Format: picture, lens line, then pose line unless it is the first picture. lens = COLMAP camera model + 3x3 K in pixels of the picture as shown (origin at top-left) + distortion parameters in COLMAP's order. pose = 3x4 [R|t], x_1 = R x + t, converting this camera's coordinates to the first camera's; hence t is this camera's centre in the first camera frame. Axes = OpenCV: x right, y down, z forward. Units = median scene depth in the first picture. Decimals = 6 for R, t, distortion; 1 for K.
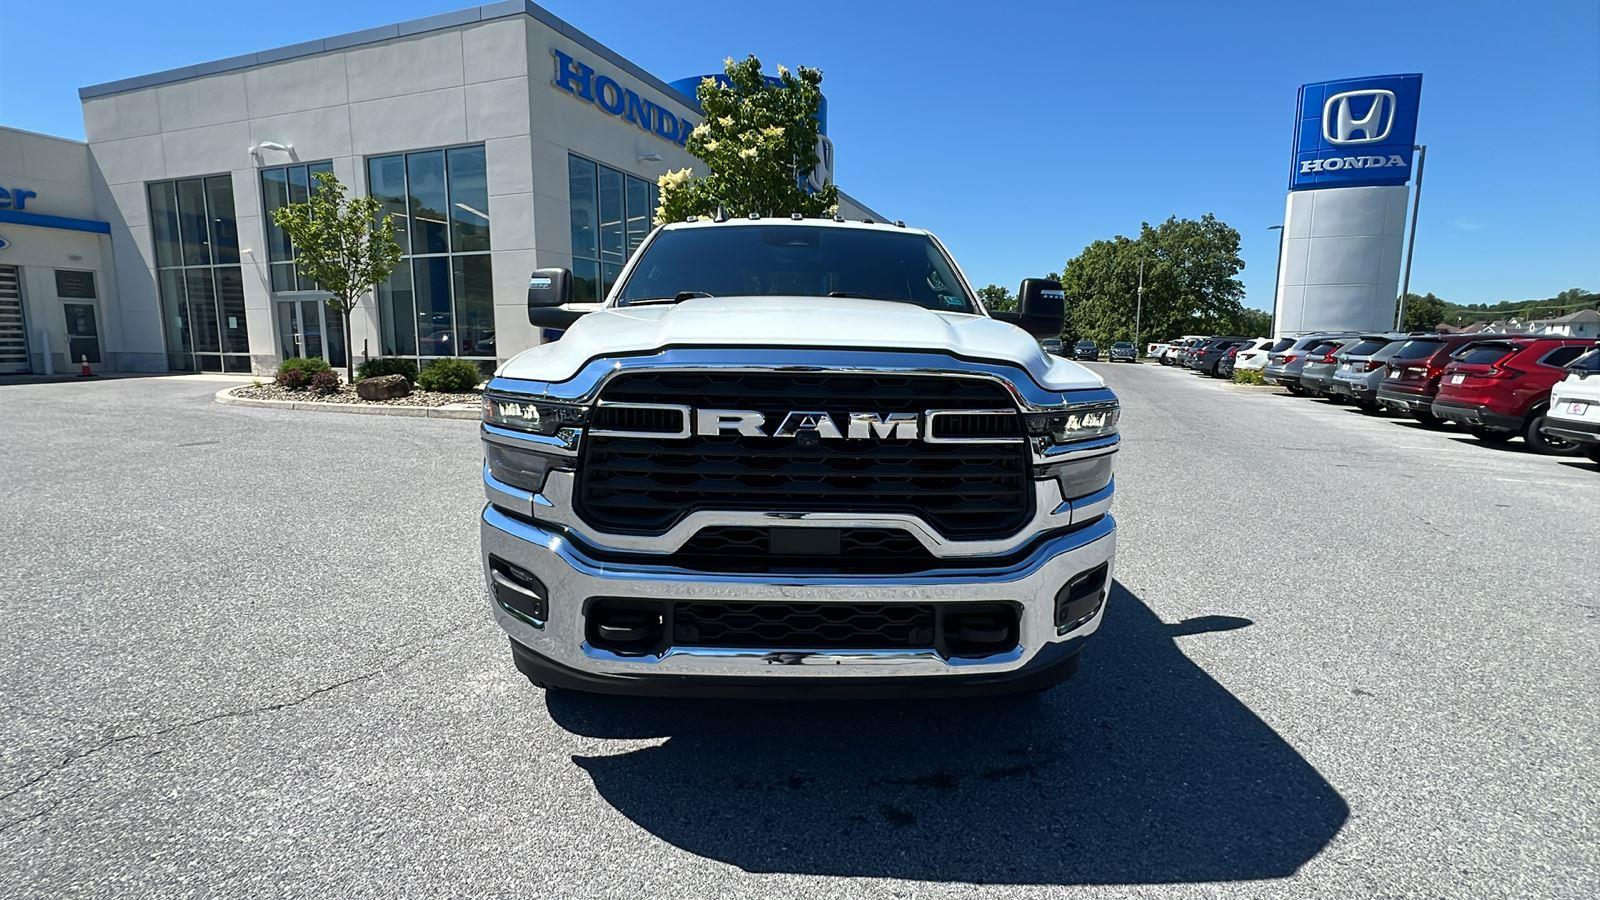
lens RADIAL K [[732.3, 0, 795.3], [0, 732.3, 448.2], [0, 0, 1]] dist [-0.002536, 0.000251]
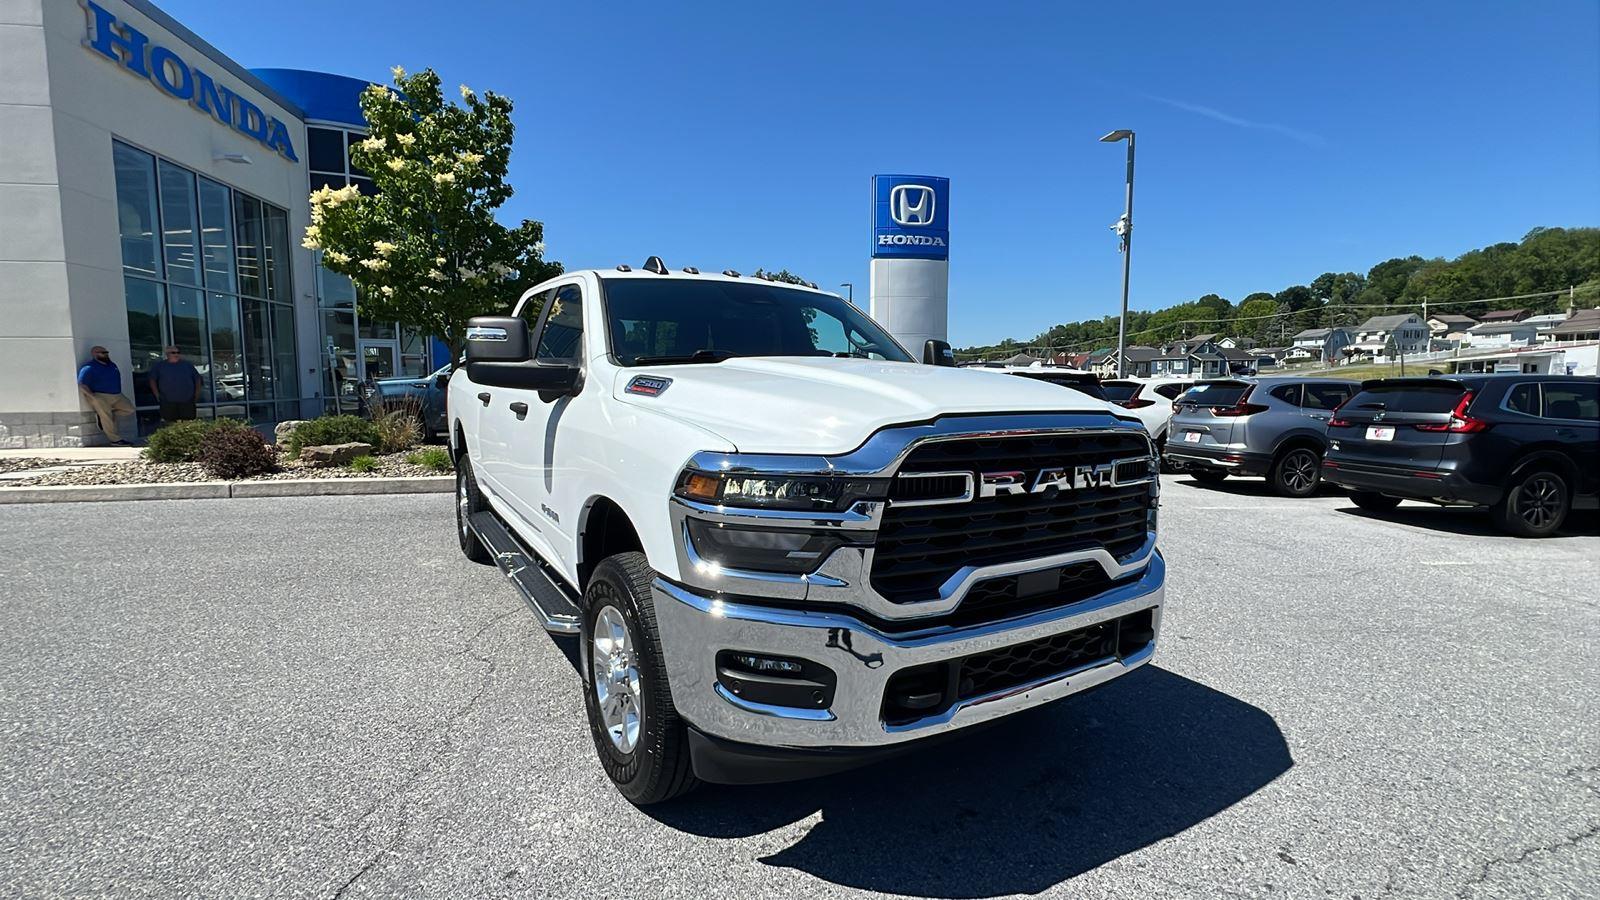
lens RADIAL K [[732.3, 0, 795.3], [0, 732.3, 448.2], [0, 0, 1]] dist [-0.002536, 0.000251]
pose [[0.864315, -0.054439, 0.499997, -0.142471], [0.079501, 0.996415, -0.028941, -0.012708], [-0.496628, 0.064764, 0.865544, 0.031187]]
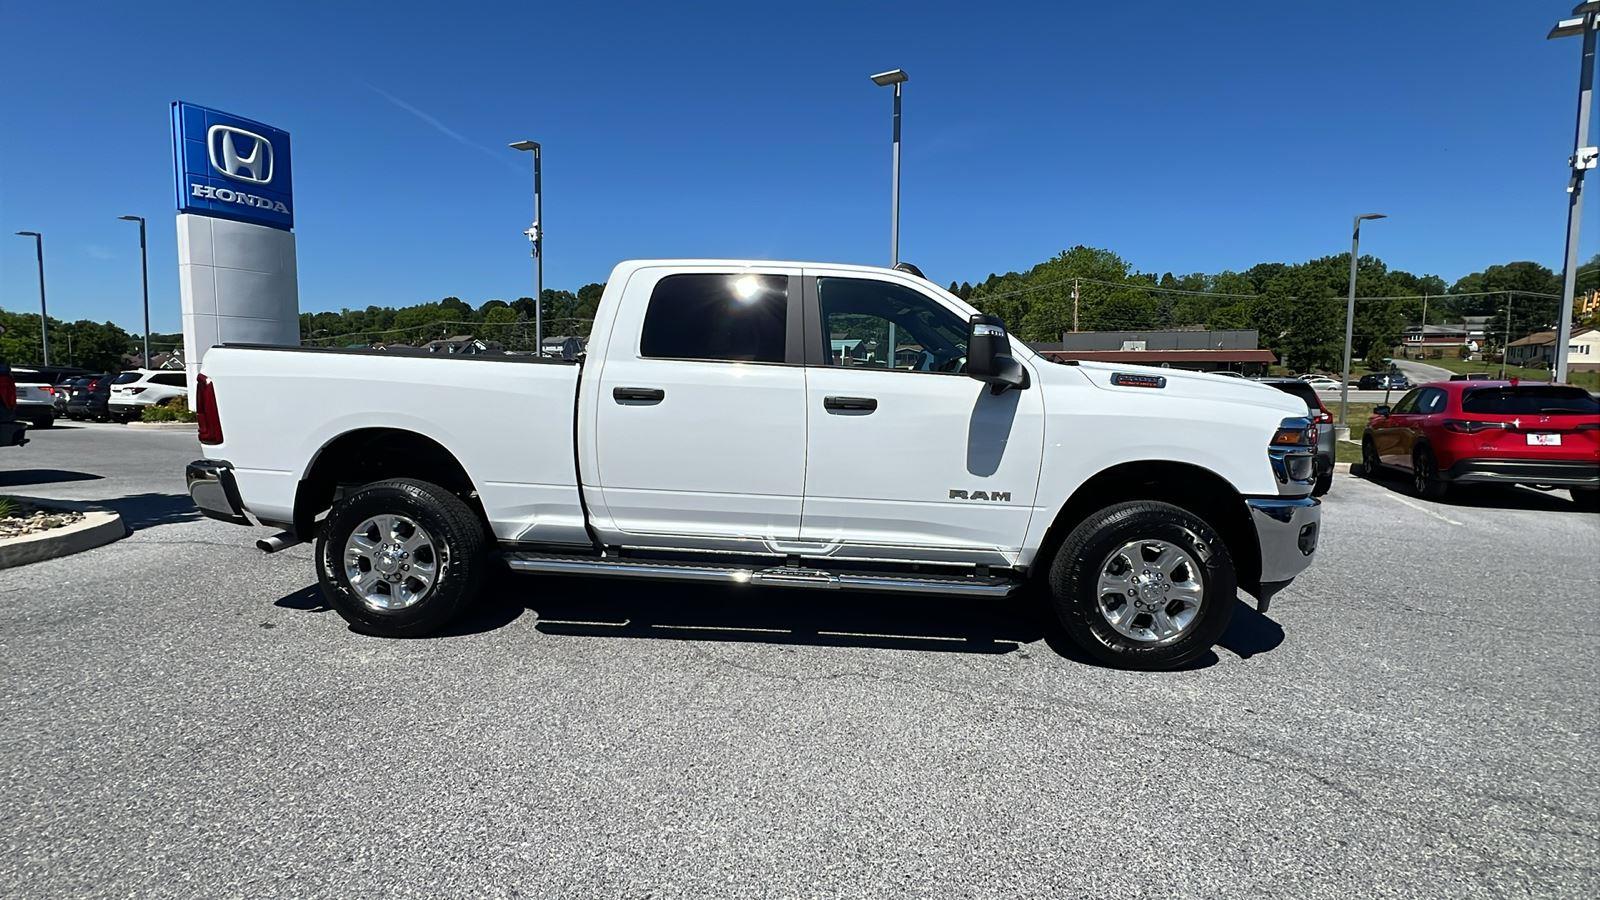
lens RADIAL K [[732.3, 0, 795.3], [0, 732.3, 448.2], [0, 0, 1]] dist [-0.002536, 0.000251]
pose [[0.090291, -0.095169, 0.991358, -0.390575], [0.134230, 0.987504, 0.082573, -0.058073], [-0.986828, 0.125615, 0.101937, 0.355671]]
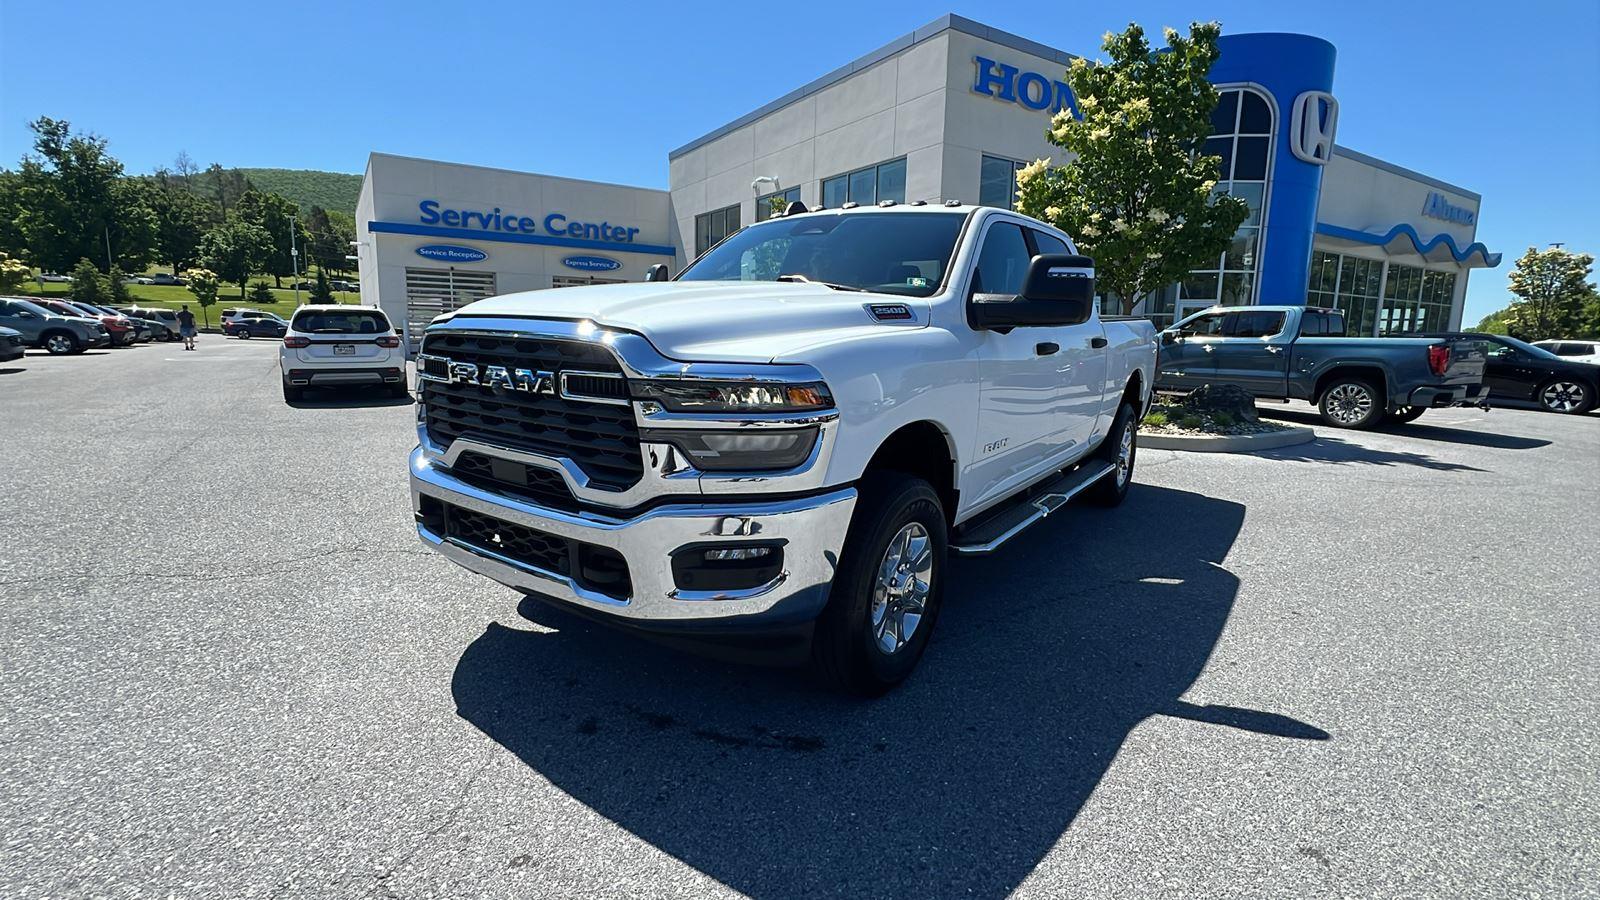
lens RADIAL K [[732.3, 0, 795.3], [0, 732.3, 448.2], [0, 0, 1]] dist [-0.002536, 0.000251]
pose [[0.802741, 0.105946, -0.586841, 0.188012], [-0.106931, 0.993714, 0.033131, -0.001076], [0.586662, 0.036156, 0.809024, 0.043915]]
